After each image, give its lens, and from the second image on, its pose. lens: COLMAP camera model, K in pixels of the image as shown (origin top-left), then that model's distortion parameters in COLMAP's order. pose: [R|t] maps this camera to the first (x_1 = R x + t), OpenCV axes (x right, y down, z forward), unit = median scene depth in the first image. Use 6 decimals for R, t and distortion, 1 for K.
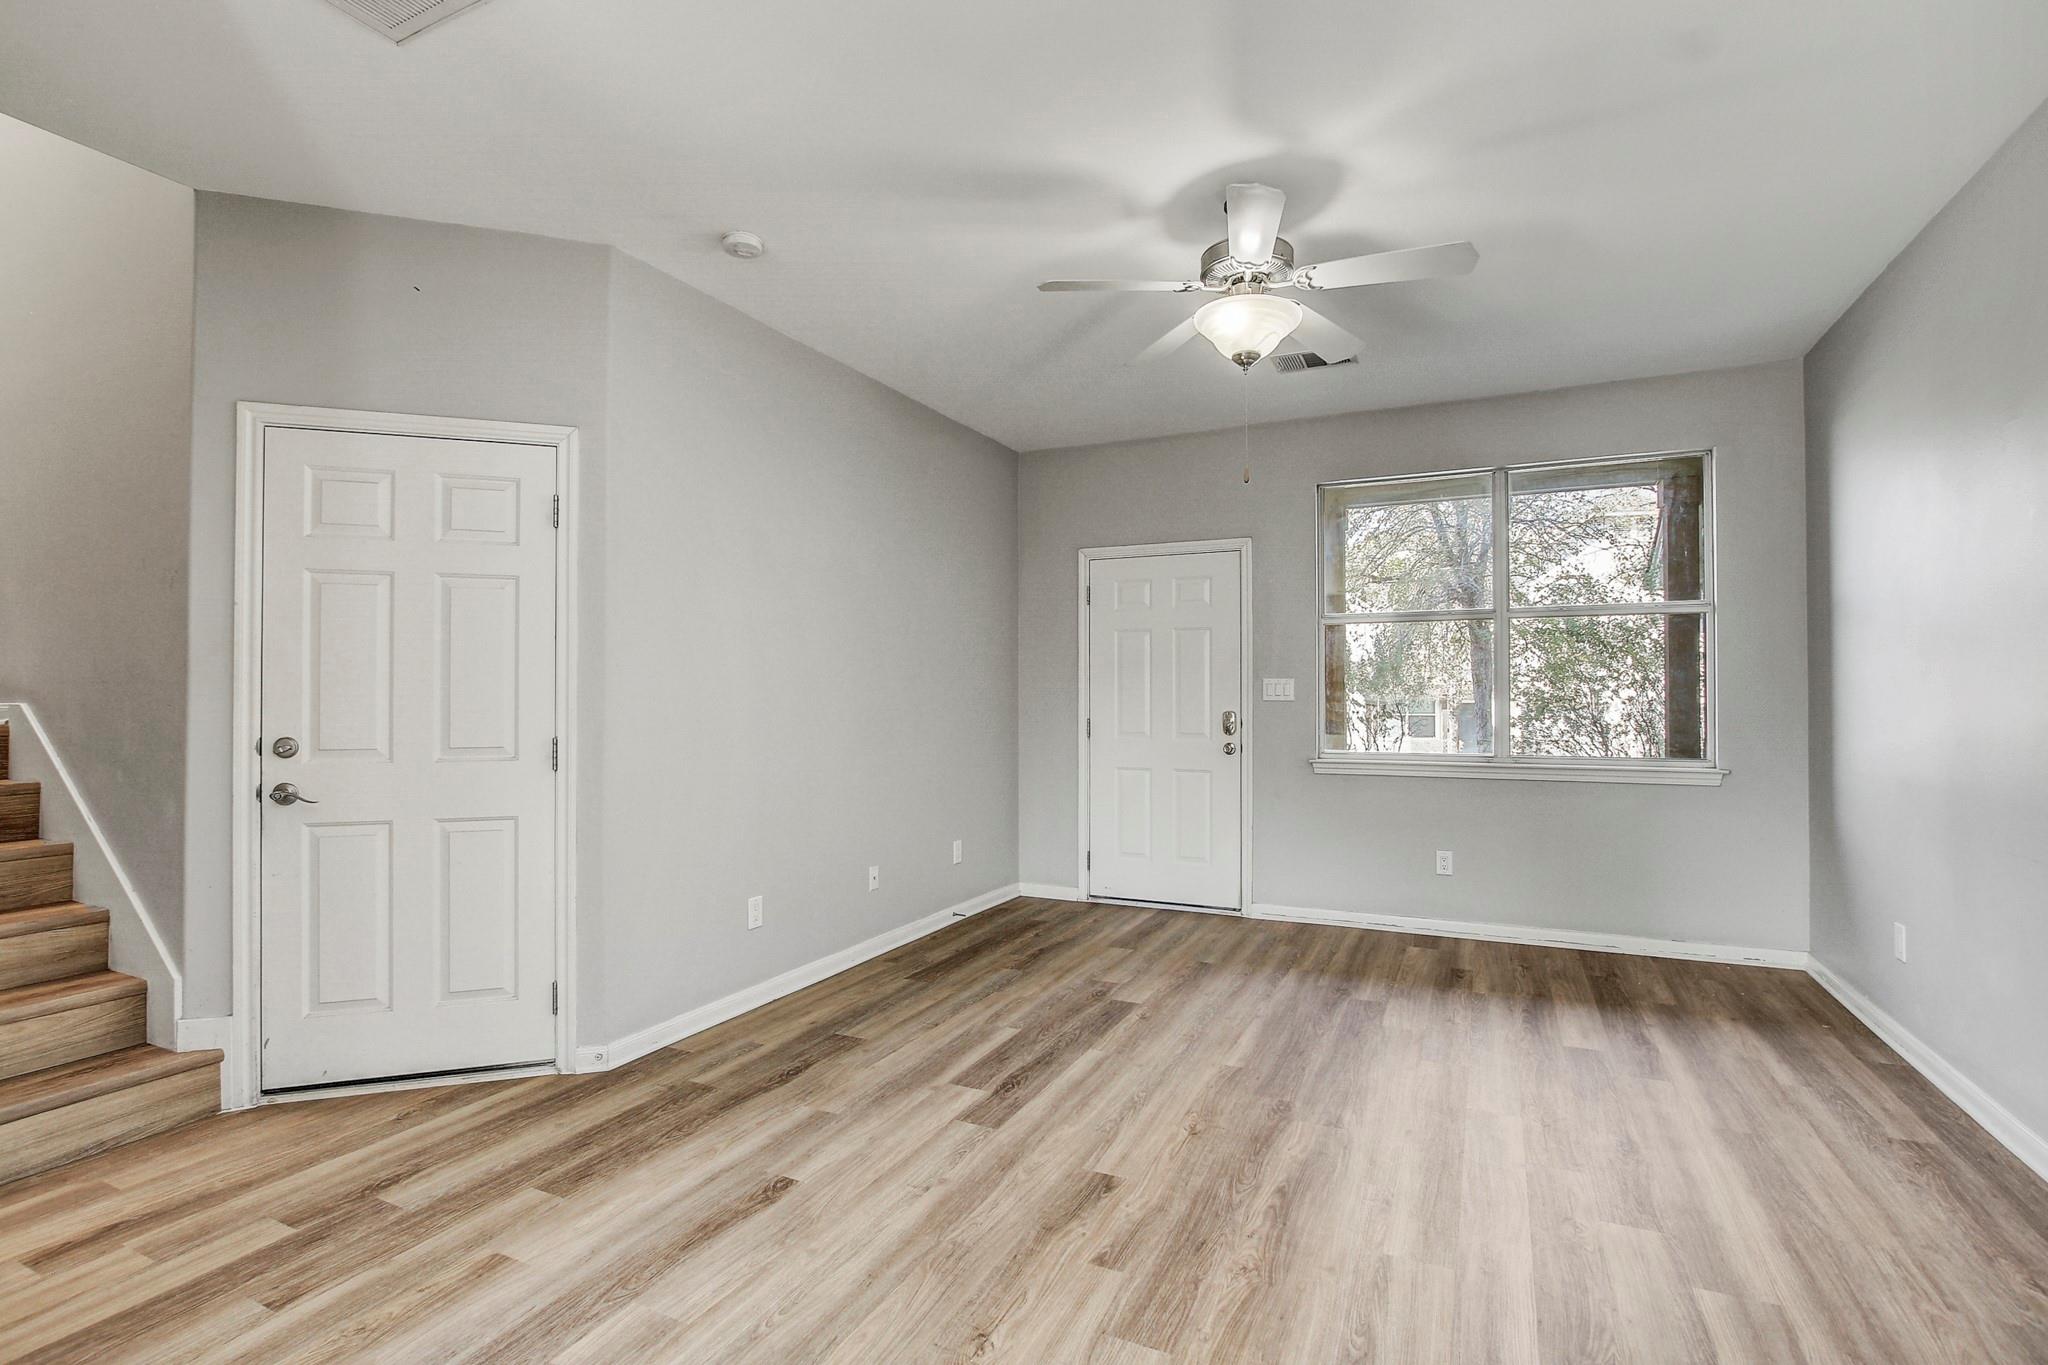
lens RADIAL K [[960.9, 0, 1015.2], [0, 960.9, 690.1], [0, 0, 1]] dist [-0.036188, 0.005769]
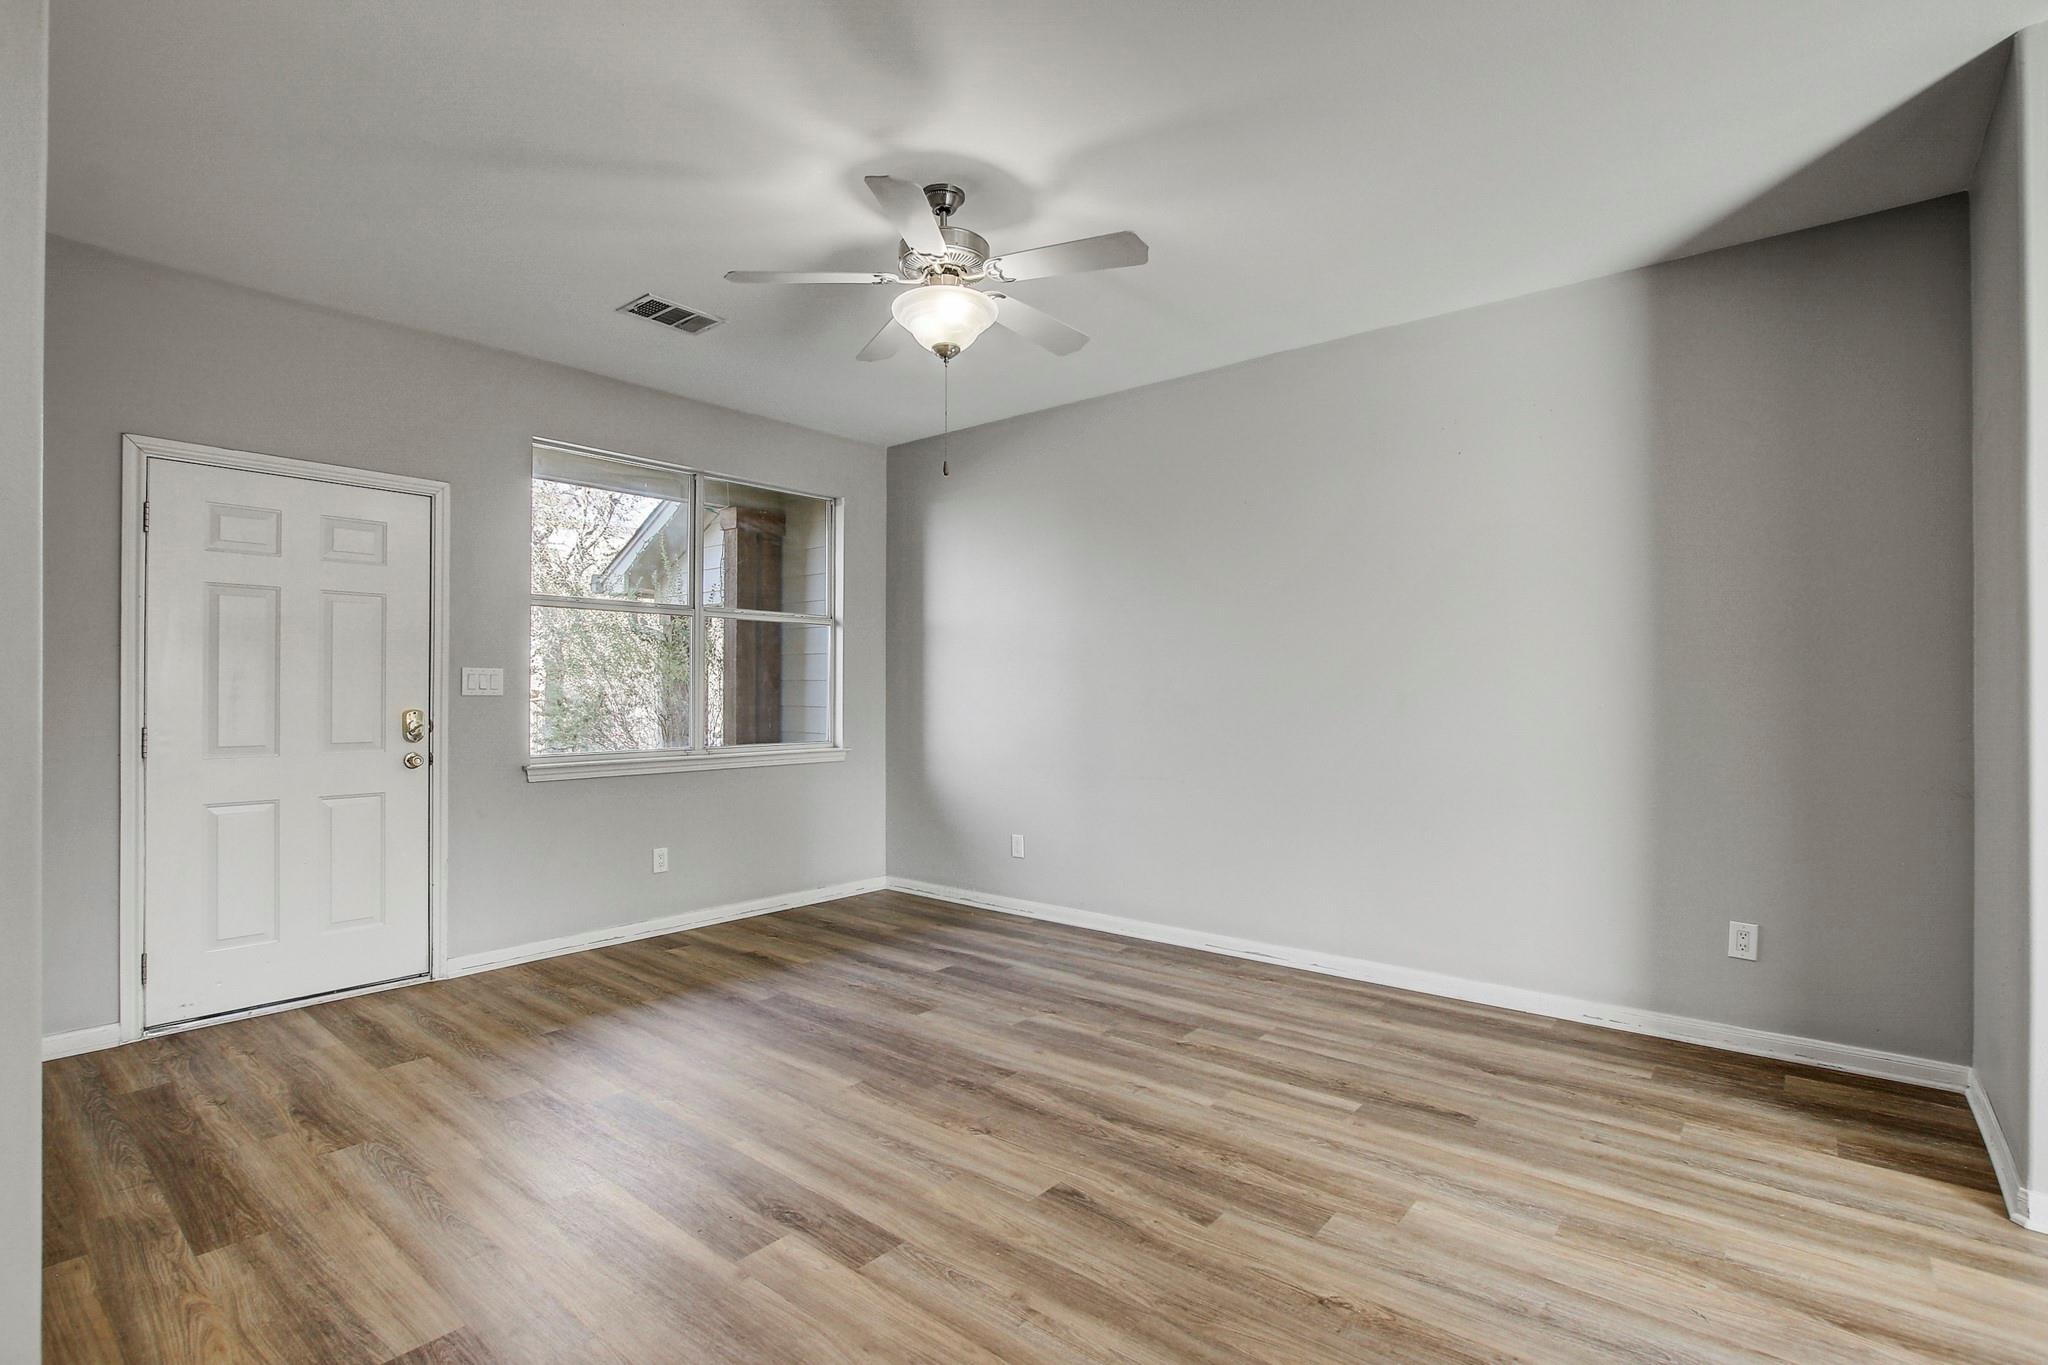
lens RADIAL K [[960.9, 0, 1037.9], [0, 960.9, 682.0], [0, 0, 1]] dist [-0.036188, 0.005769]
pose [[0.225889, 0.011188, 0.974089, -0.541401], [-0.004225, 0.999936, -0.010505, 0.009155], [-0.974144, -0.001743, 0.225922, 0.518740]]
